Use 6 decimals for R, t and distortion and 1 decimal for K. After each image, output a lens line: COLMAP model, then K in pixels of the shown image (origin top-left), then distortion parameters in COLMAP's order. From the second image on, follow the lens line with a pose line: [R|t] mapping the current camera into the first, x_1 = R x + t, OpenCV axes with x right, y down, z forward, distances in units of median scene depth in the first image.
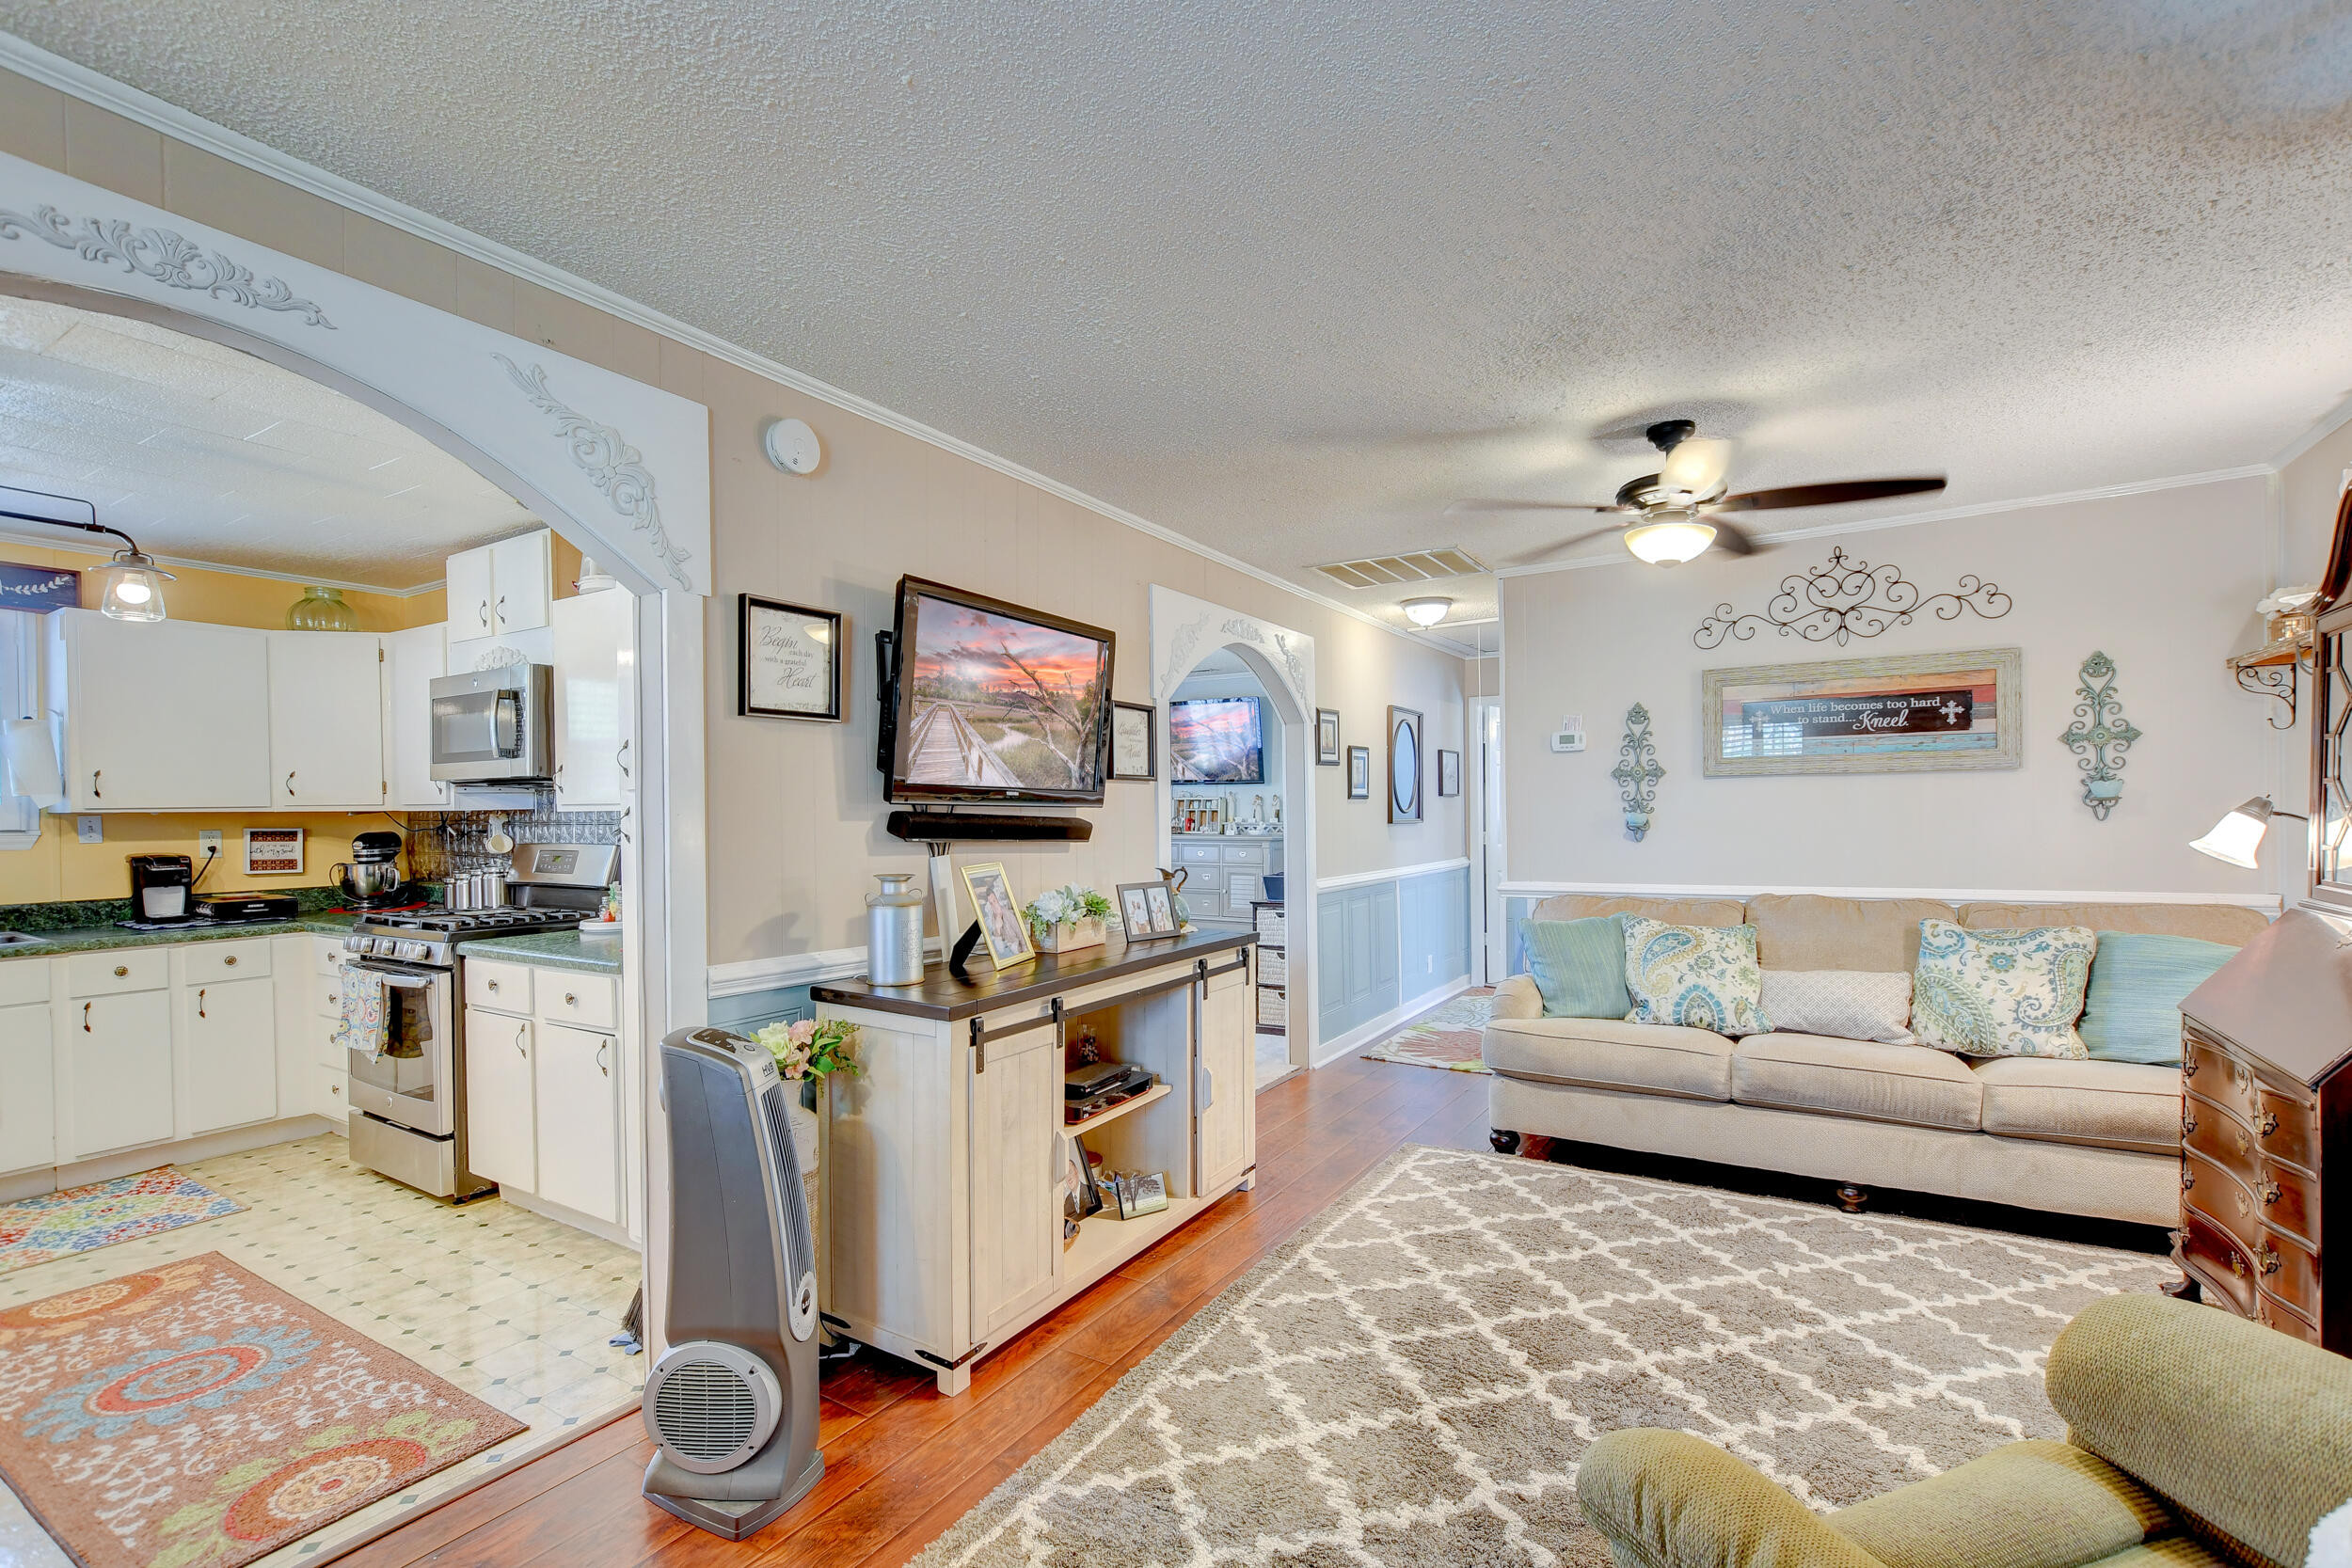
lens RADIAL K [[1044.0, 0, 1175.7], [0, 1044.0, 819.0], [0, 0, 1]] dist [-0.018397, 0.006036]
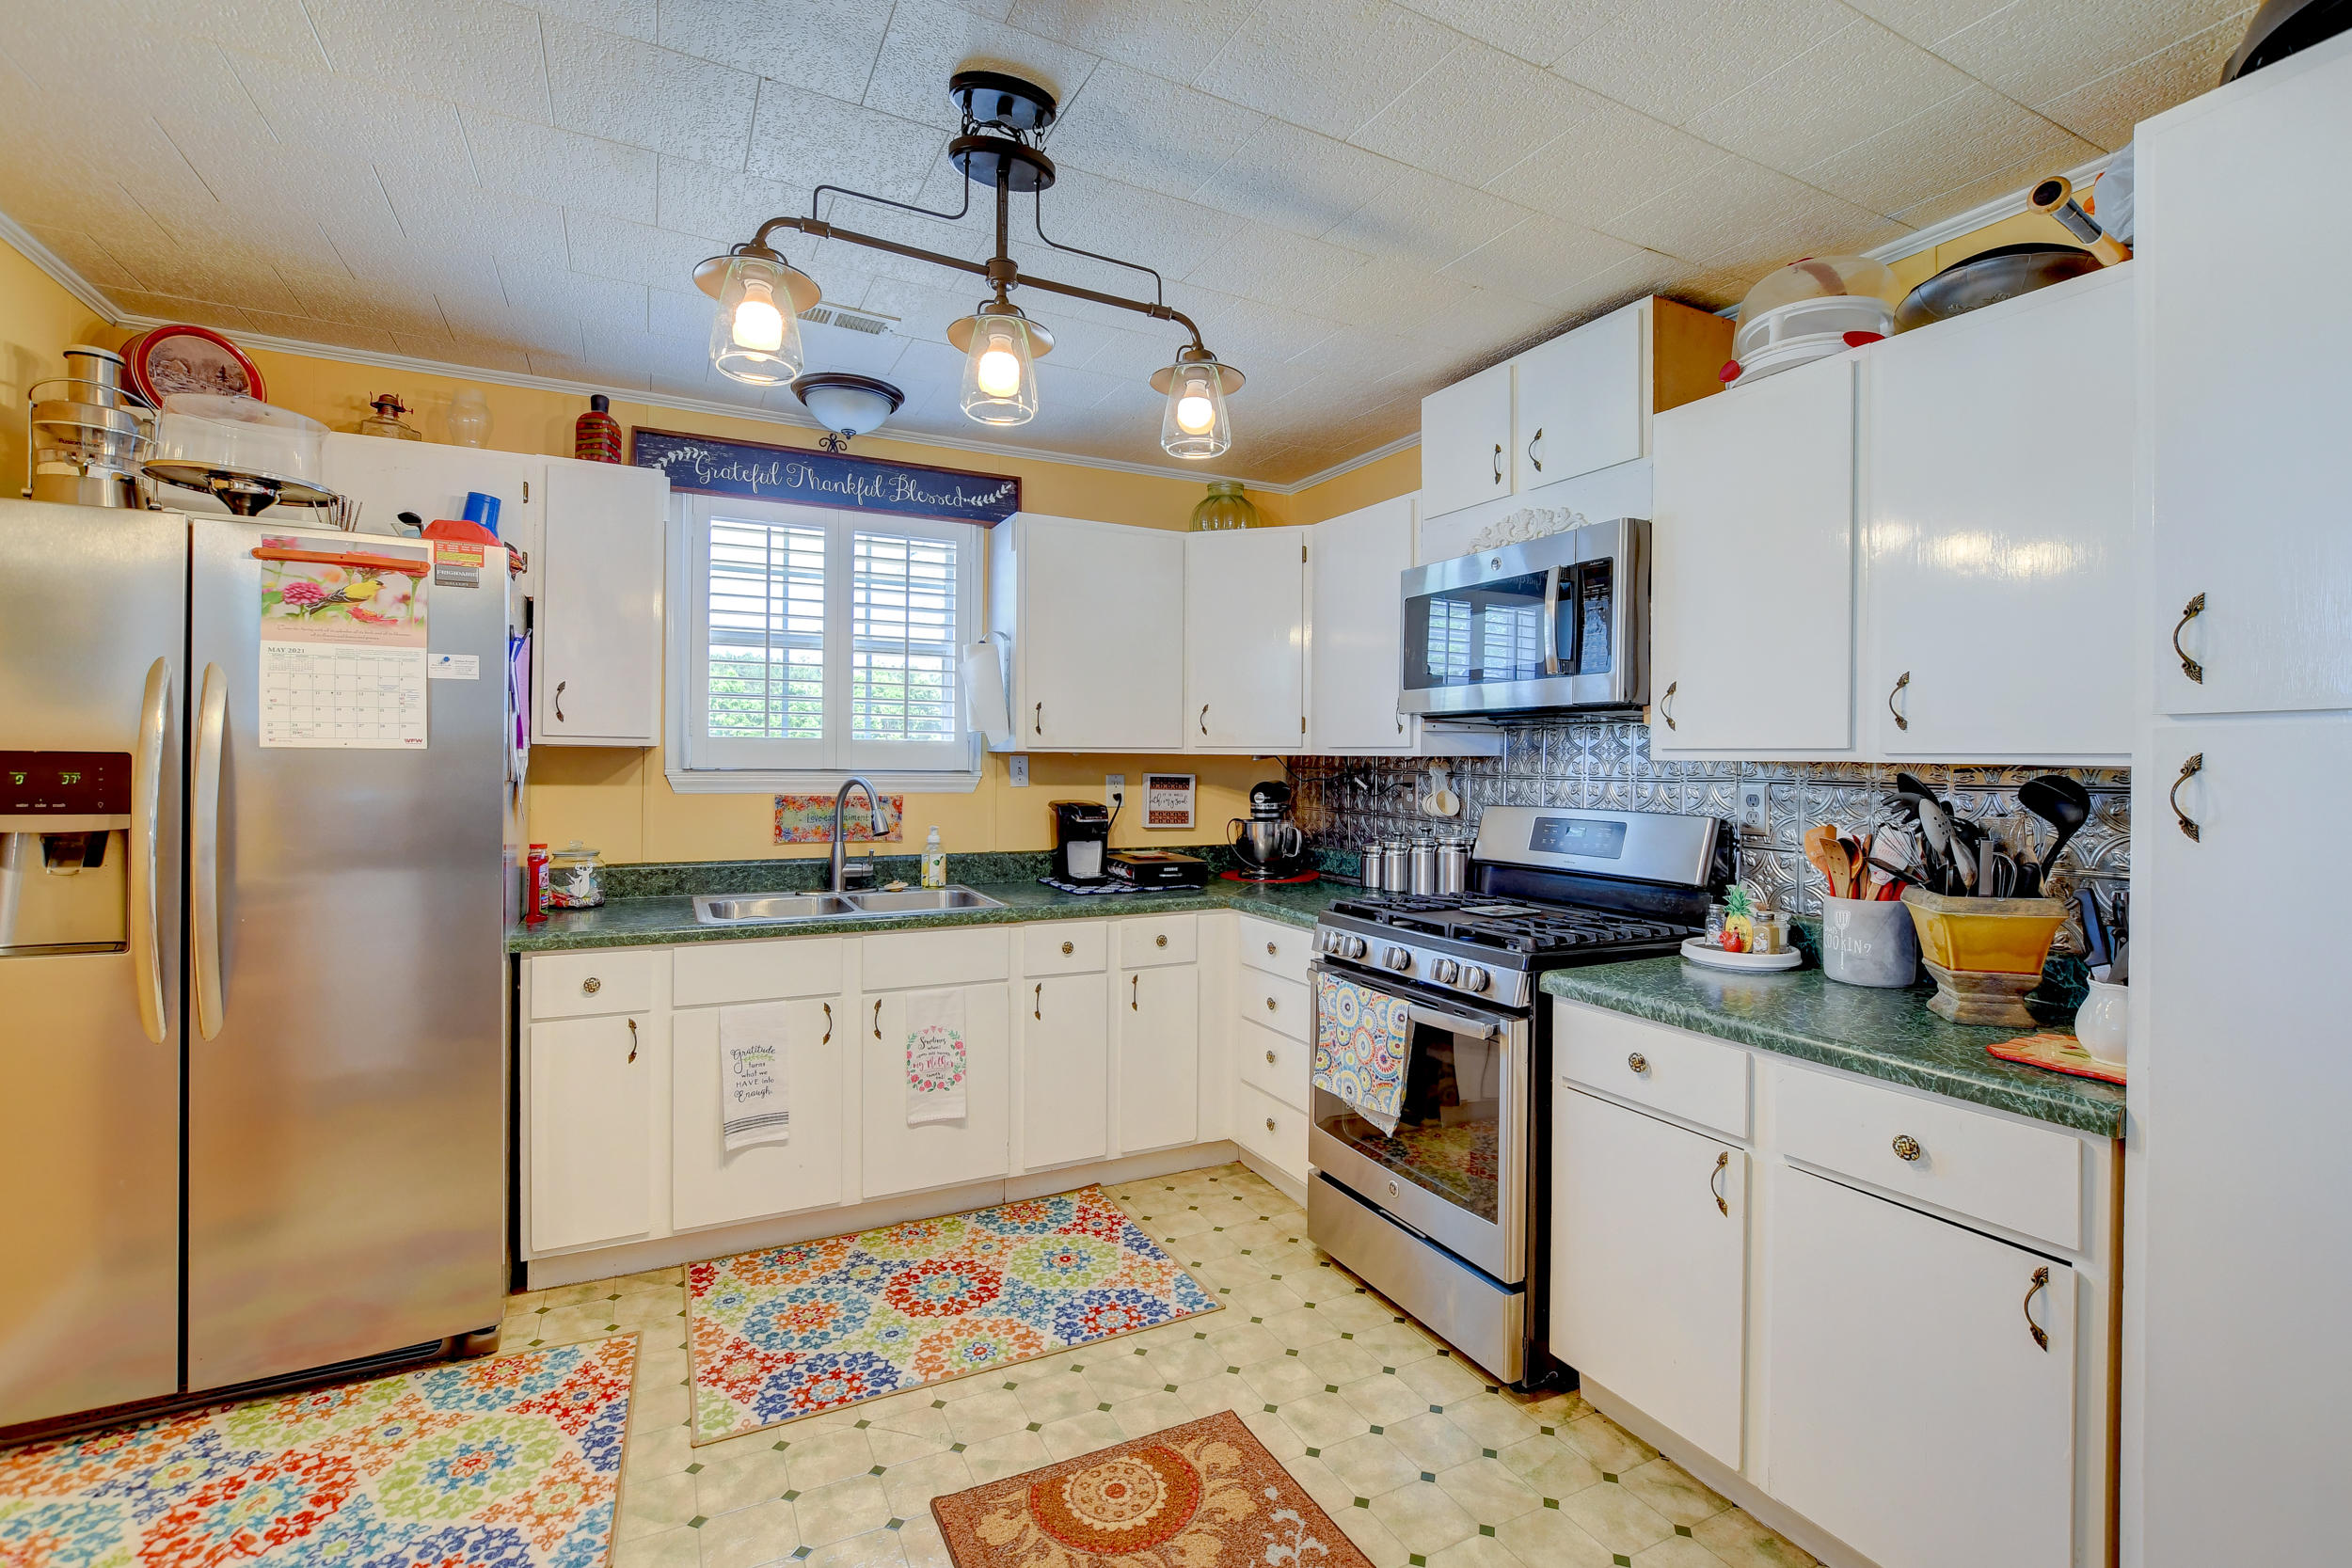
lens RADIAL K [[1043.7, 0, 1176.0], [0, 1043.7, 766.2], [0, 0, 1]] dist [-0.010392, 0.001022]
pose [[0.853347, 0.020489, -0.520941, -0.481512], [-0.022824, 0.999738, 0.001932, 0.000985], [0.520844, 0.010242, 0.853591, 0.312056]]
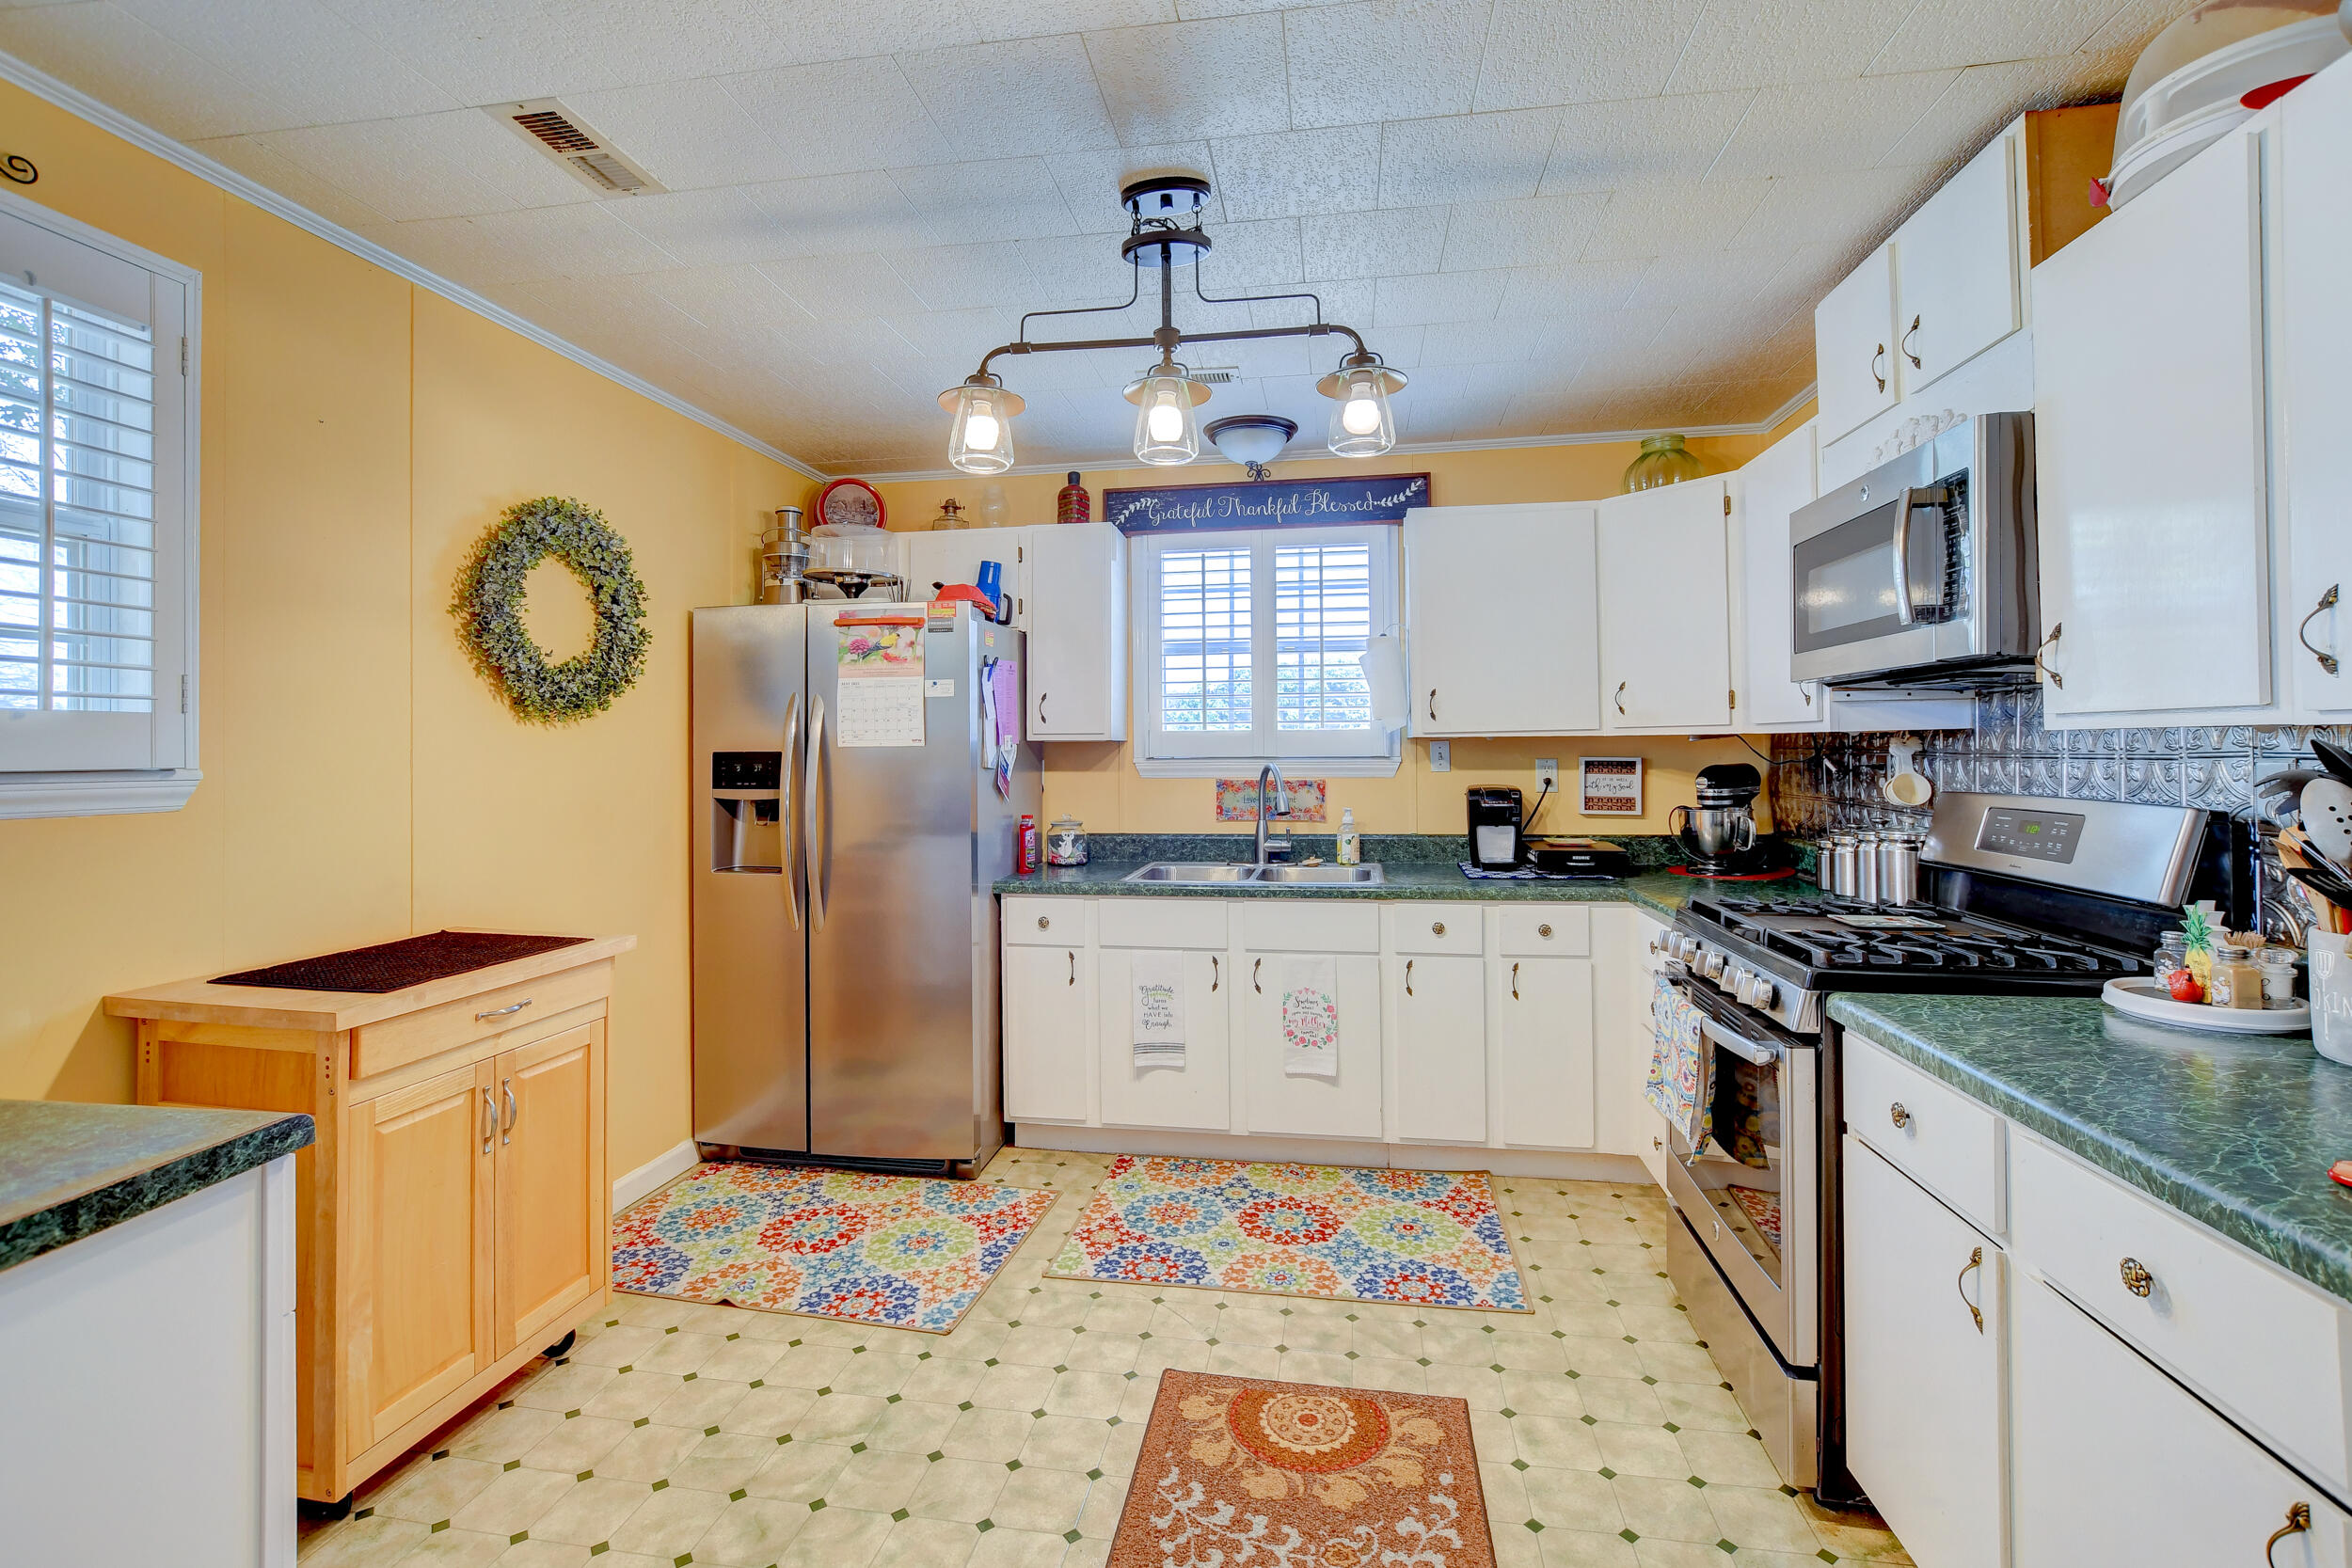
lens RADIAL K [[1040.4, 0, 1175.4], [0, 1040.4, 740.3], [0, 0, 1]] dist [-0.009770, 0.000304]
pose [[0.377096, -0.002121, -0.926172, -0.300351], [-0.003130, 0.999989, -0.003564, -0.000204], [0.926169, 0.004243, 0.377085, 0.447301]]
